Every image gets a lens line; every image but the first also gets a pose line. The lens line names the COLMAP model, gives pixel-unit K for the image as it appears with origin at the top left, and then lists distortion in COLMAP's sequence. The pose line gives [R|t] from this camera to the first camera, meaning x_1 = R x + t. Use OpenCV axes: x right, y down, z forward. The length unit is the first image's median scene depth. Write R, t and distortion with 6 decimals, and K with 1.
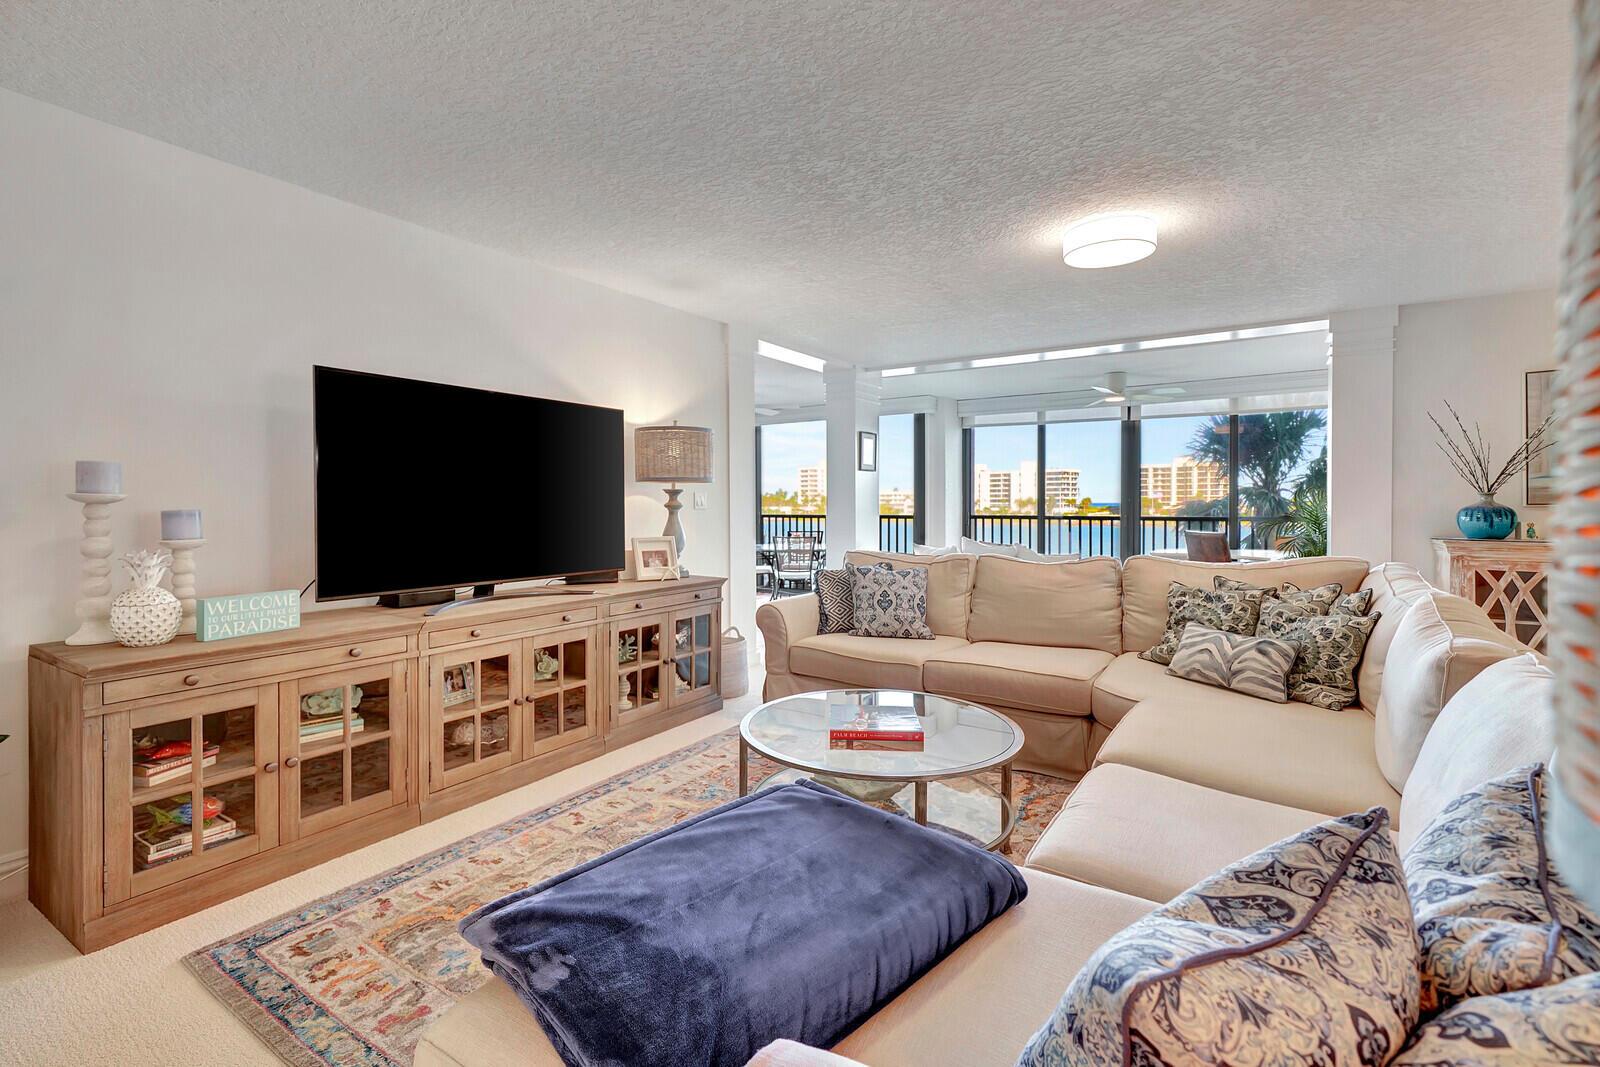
lens RADIAL K [[723.3, 0, 788.9], [0, 723.3, 524.3], [0, 0, 1]] dist [0.006238, 0.000805]
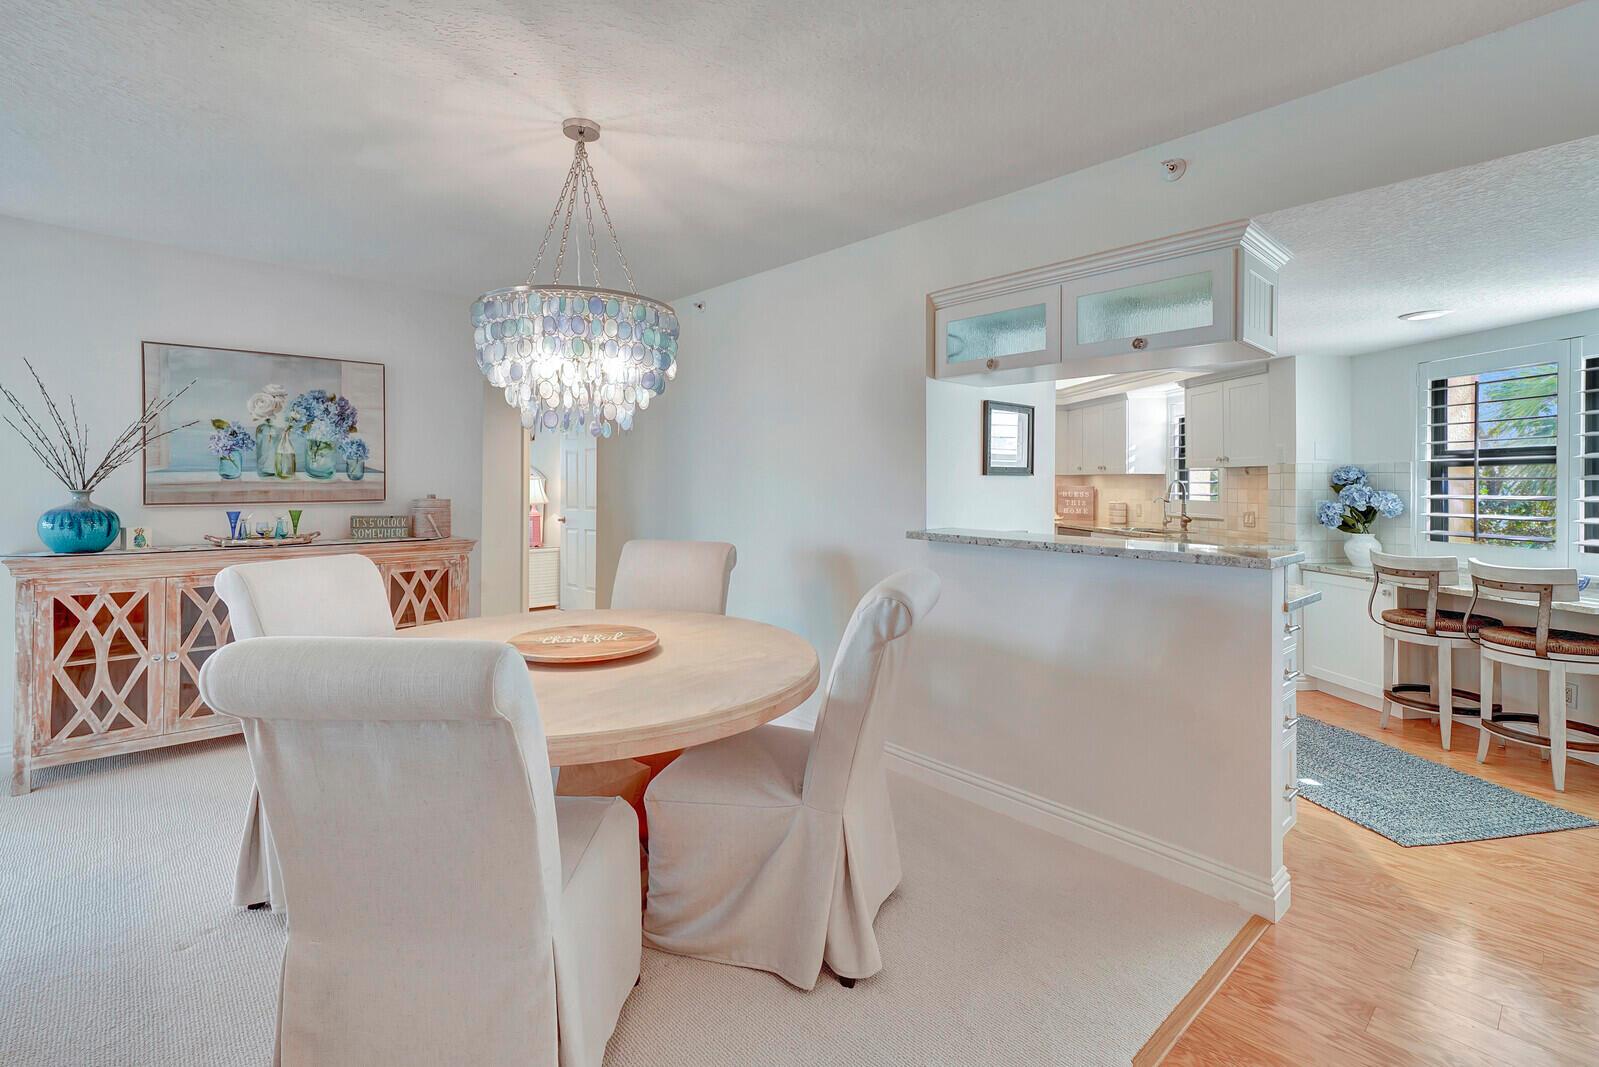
lens RADIAL K [[732.5, 0, 795.8], [0, 732.5, 485.0], [0, 0, 1]] dist [0.002668, 0.000340]
pose [[0.237935, 0.003868, 0.971273, 0.414805], [0.020502, 0.999749, -0.009004, -0.027386], [-0.971065, 0.022055, 0.237796, 0.110480]]
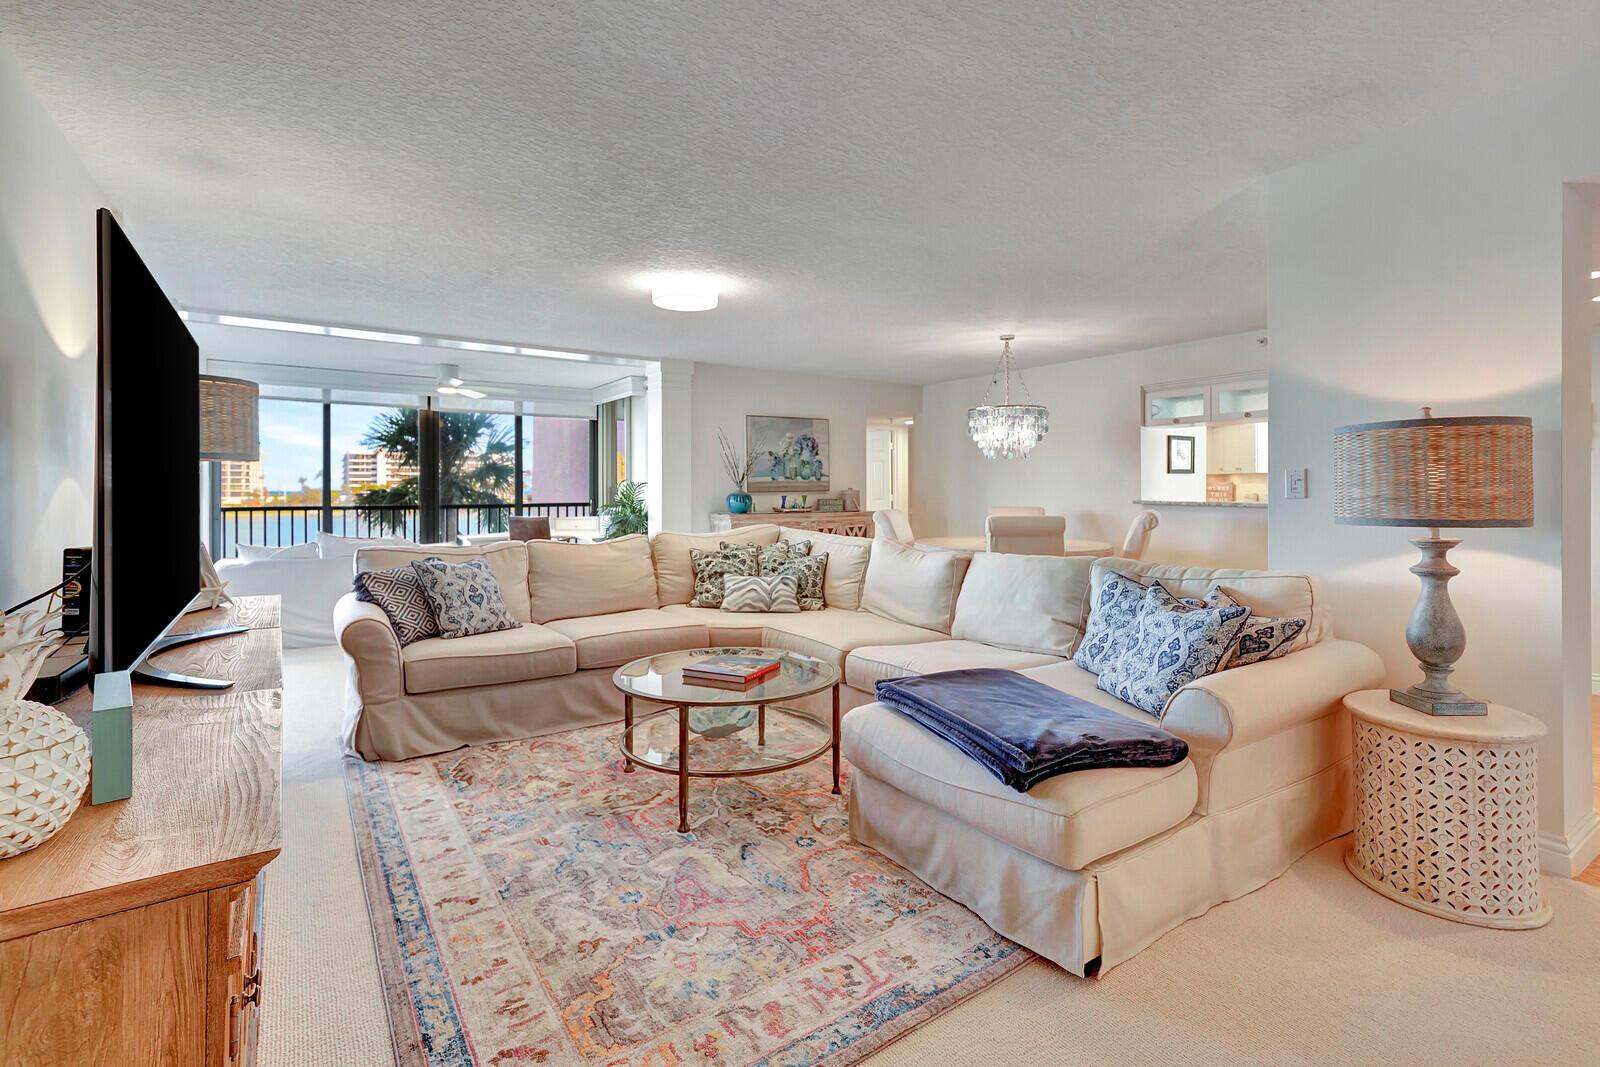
lens RADIAL K [[745.7, 0, 804.9], [0, 745.7, 504.3], [0, 0, 1]] dist [0.002553, 0.000041]
pose [[0.373075, -0.016413, 0.927656, -0.585144], [0.028055, 0.999586, 0.006403, -0.006463], [-0.927377, 0.023637, 0.373381, 0.233593]]
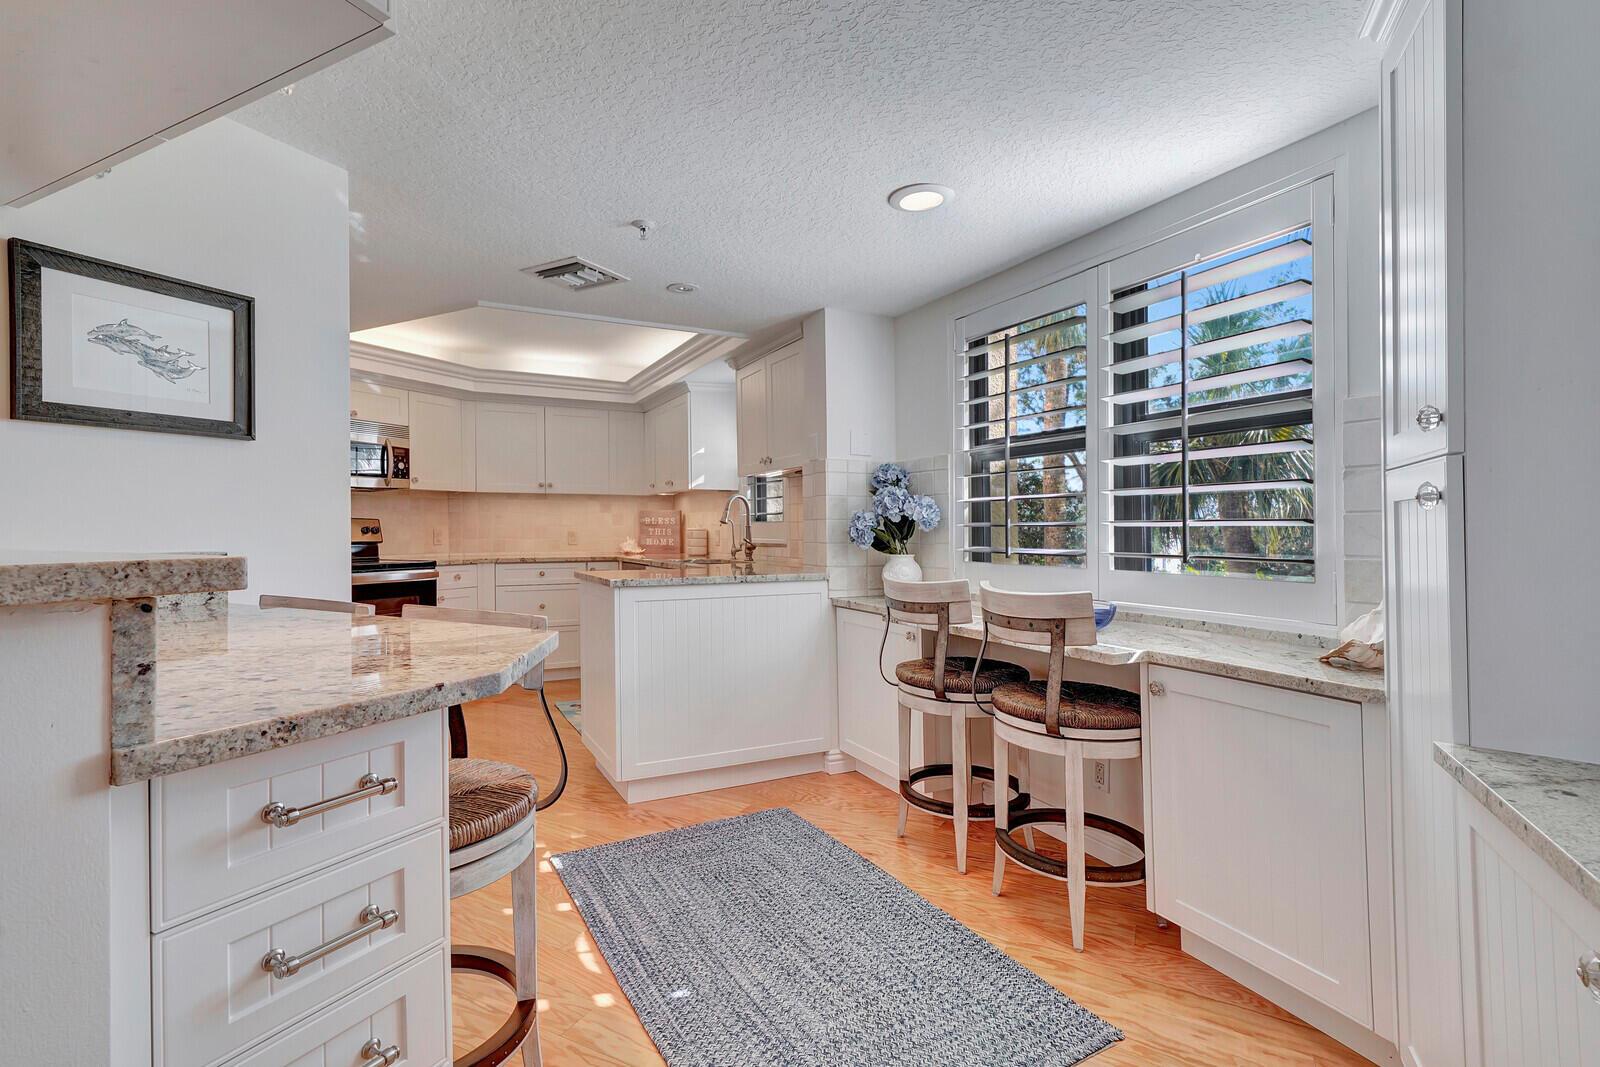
lens RADIAL K [[770.8, 0, 762.8], [0, 770.8, 527.0], [0, 0, 1]] dist [-0.000367, -0.000423]
pose [[-0.083326, 0.008046, 0.996490, 0.861808], [0.024853, 0.999673, -0.005993, 0.024401], [-0.996212, 0.024266, -0.083499, -0.233310]]
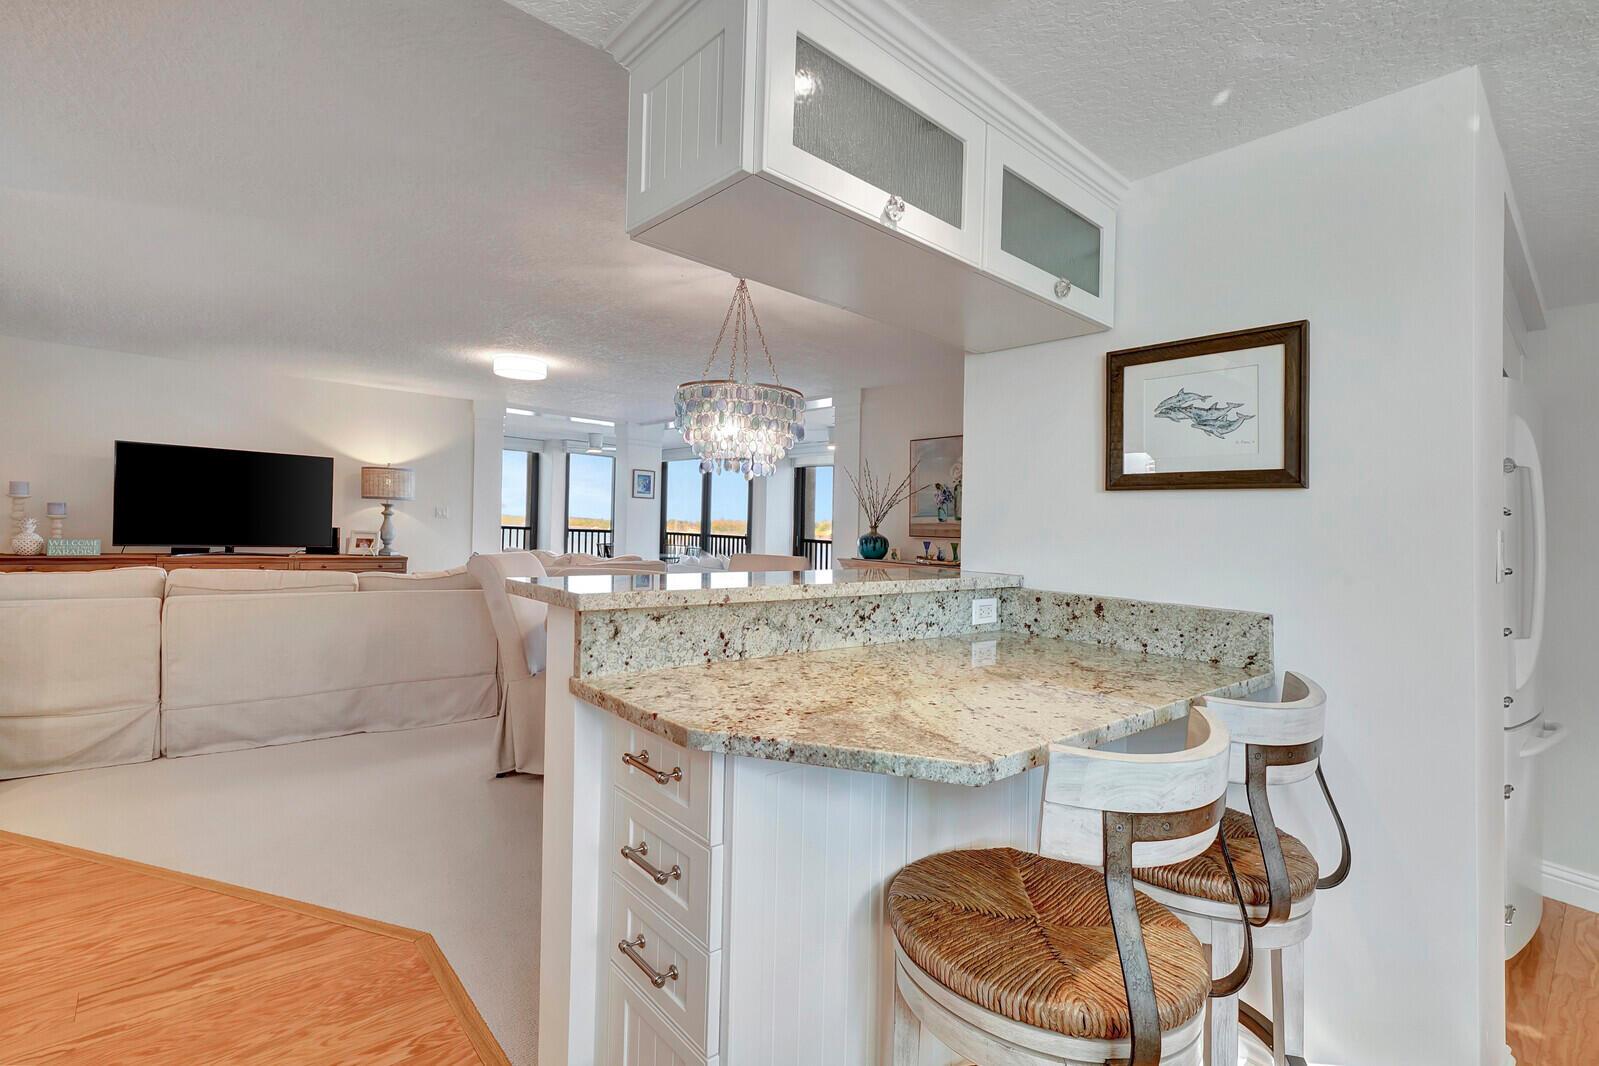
lens RADIAL K [[722.8, 0, 788.4], [0, 722.8, 523.8], [0, 0, 1]] dist [0.006238, 0.000805]
pose [[0.964975, 0.040280, -0.259232, 1.202572], [-0.050031, 0.998263, -0.031124, 0.004487], [0.257528, 0.043003, 0.965313, -0.397072]]
